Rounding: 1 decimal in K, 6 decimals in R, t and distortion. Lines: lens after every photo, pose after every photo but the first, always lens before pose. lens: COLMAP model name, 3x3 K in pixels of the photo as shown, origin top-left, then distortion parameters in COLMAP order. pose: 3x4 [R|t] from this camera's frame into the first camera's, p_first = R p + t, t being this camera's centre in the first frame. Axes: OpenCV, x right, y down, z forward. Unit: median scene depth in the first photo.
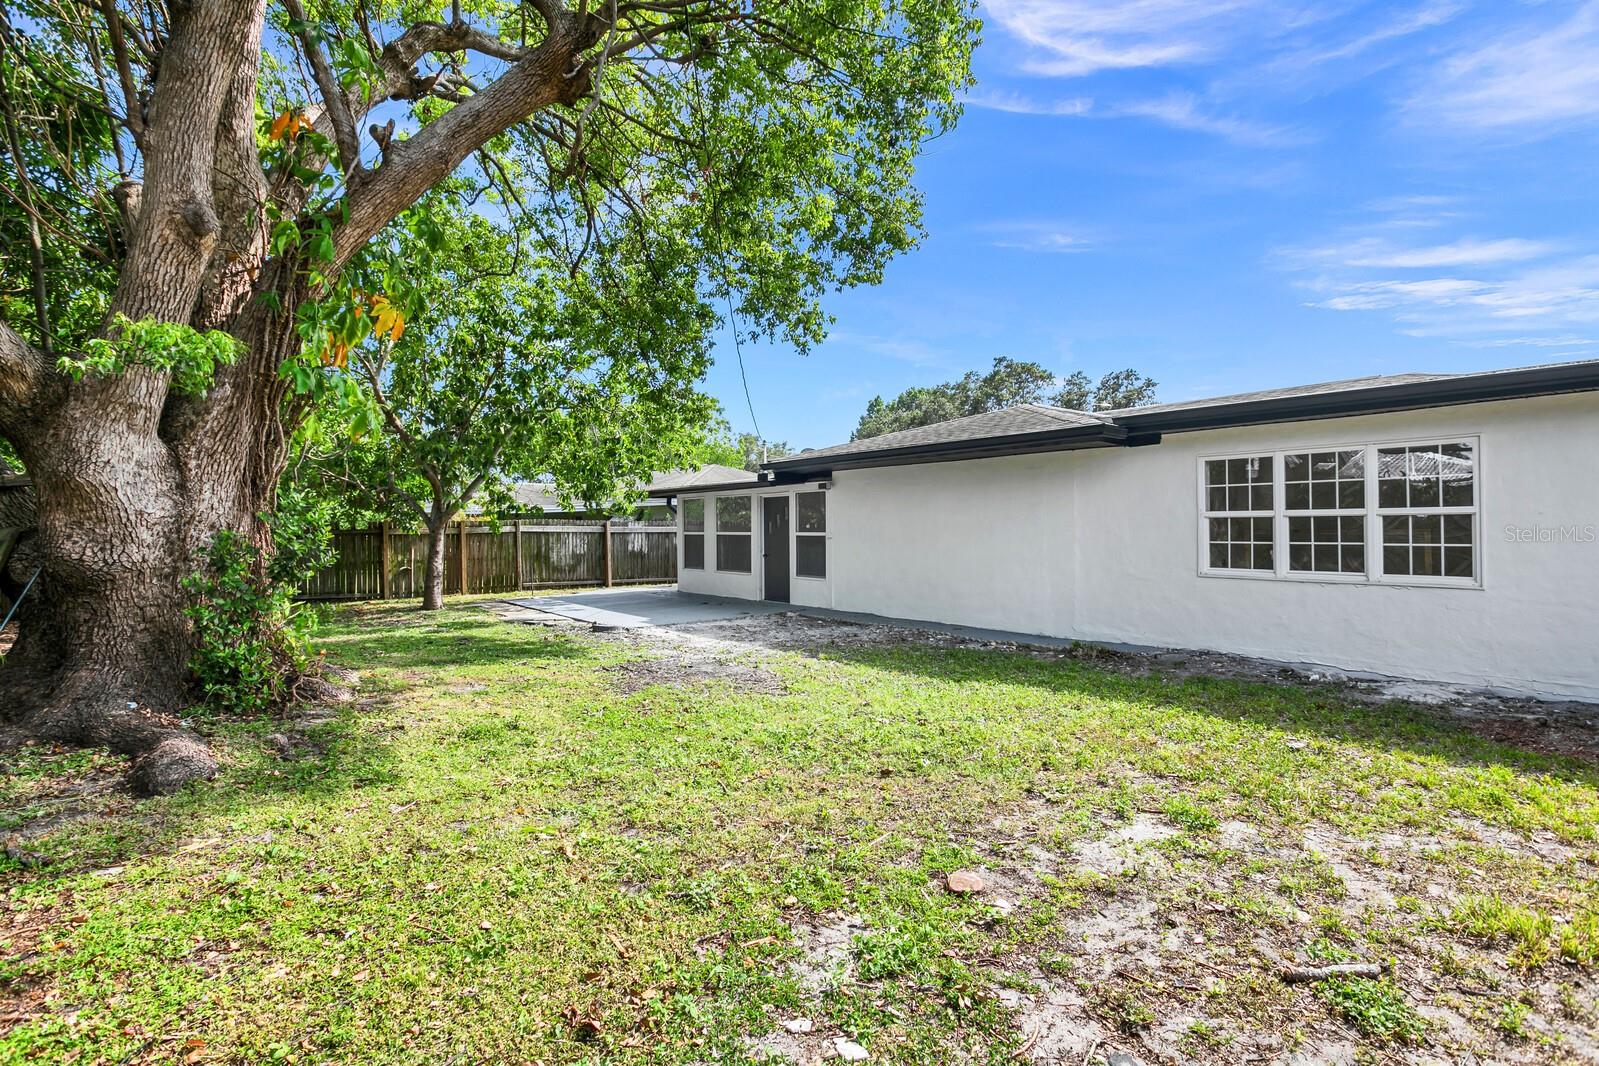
lens RADIAL K [[769.8, 0, 794.9], [0, 769.8, 531.5], [0, 0, 1]] dist [0.010690, 0.000032]
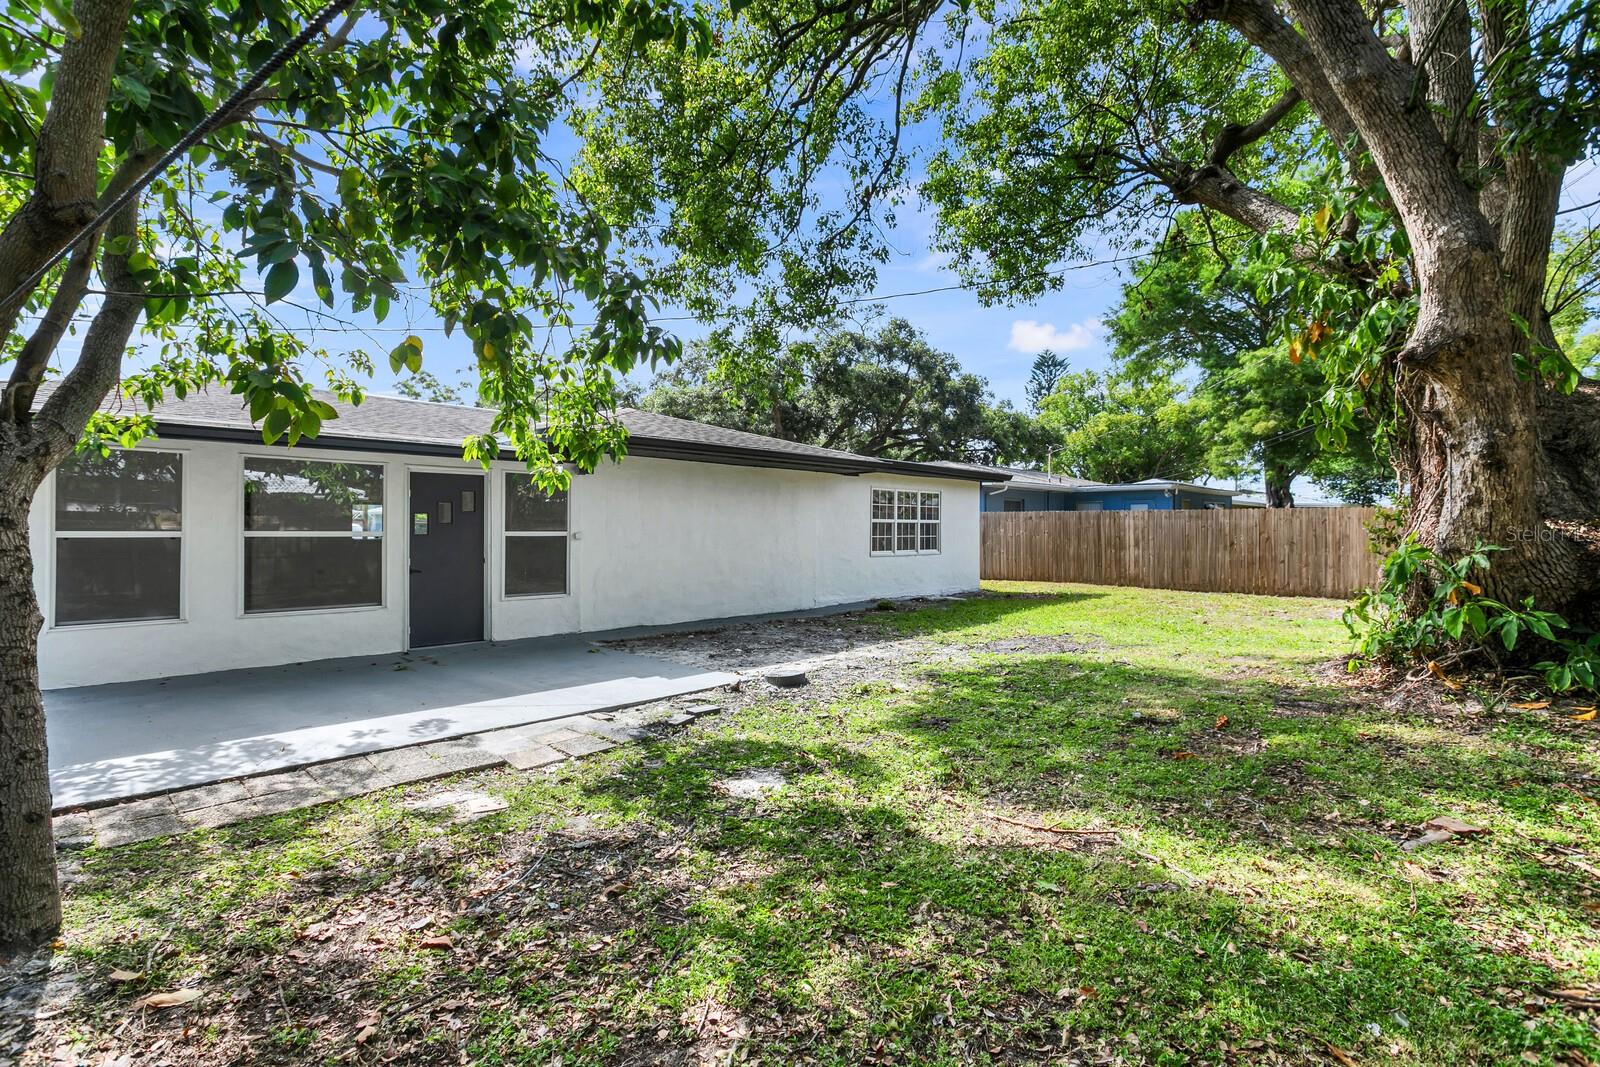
lens RADIAL K [[770.2, 0, 795.4], [0, 770.2, 532.0], [0, 0, 1]] dist [0.010690, 0.000032]
pose [[-0.124950, -0.001668, 0.992162, -0.671866], [0.001587, 0.999997, 0.001881, 0.000088], [-0.992162, 0.001809, -0.124947, 0.792617]]
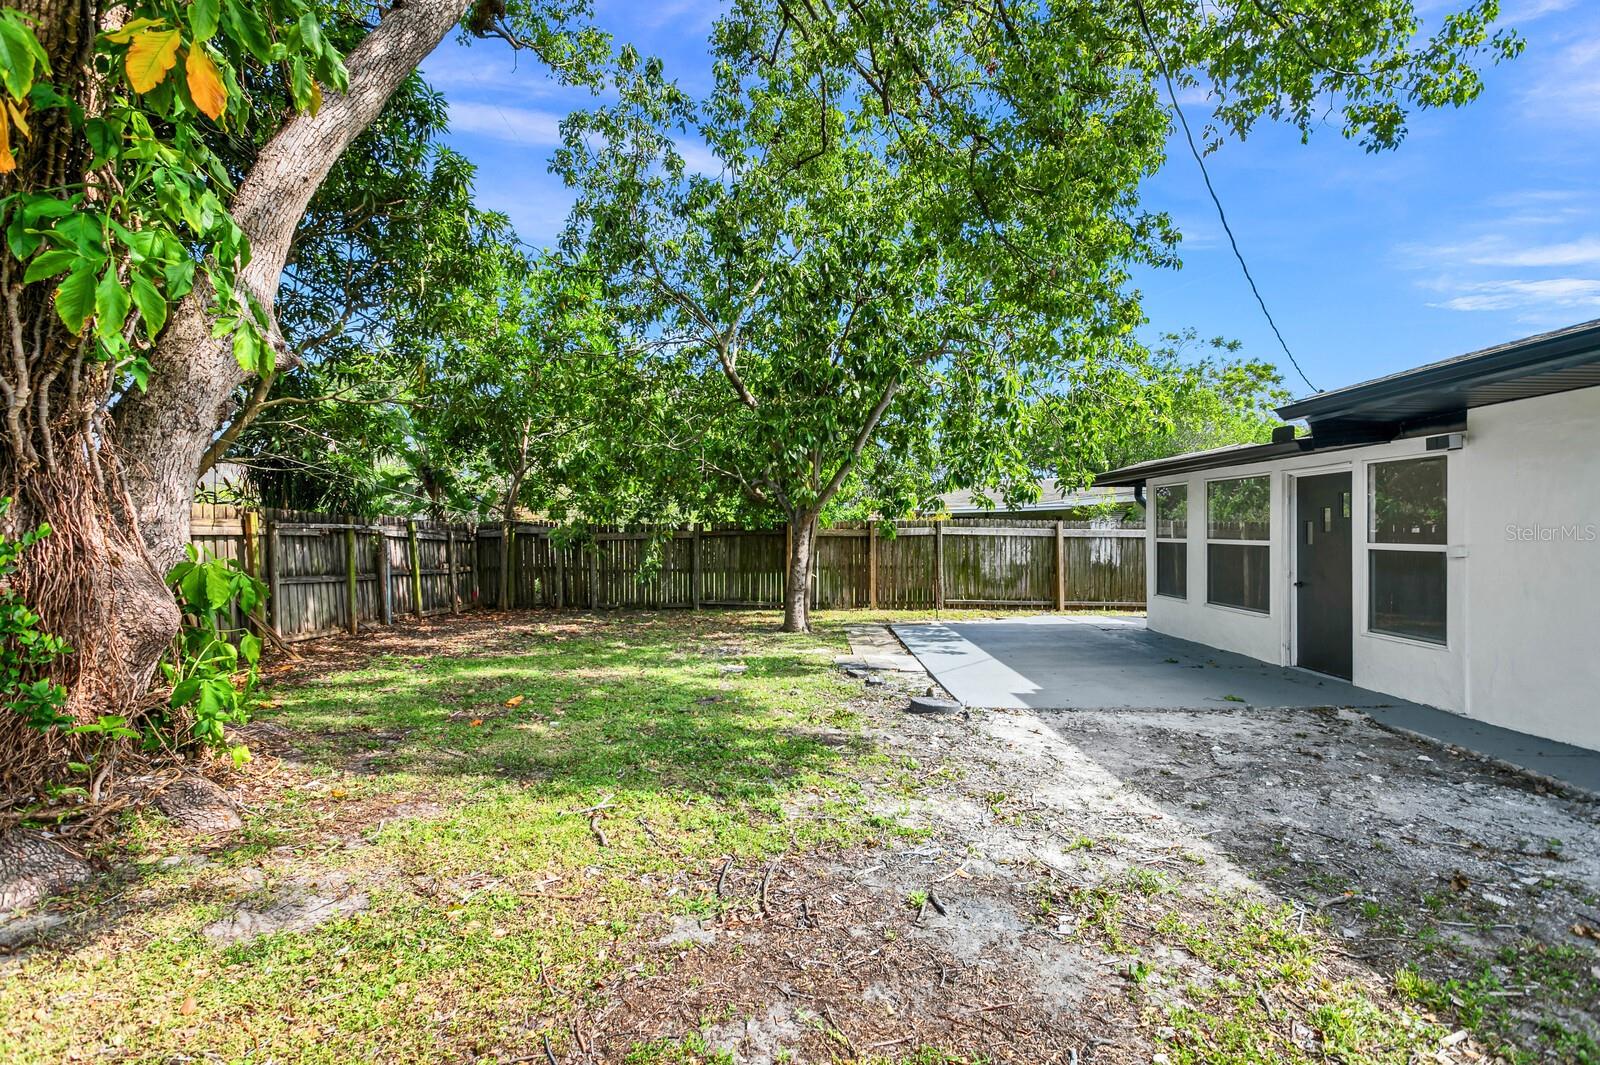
lens RADIAL K [[770.2, 0, 795.4], [0, 770.2, 531.0], [0, 0, 1]] dist [0.010690, 0.000032]
pose [[0.788593, 0.008975, -0.614850, 0.016493], [-0.011127, 0.999938, 0.000325, -0.002446], [0.614815, 0.006585, 0.788644, 0.354441]]
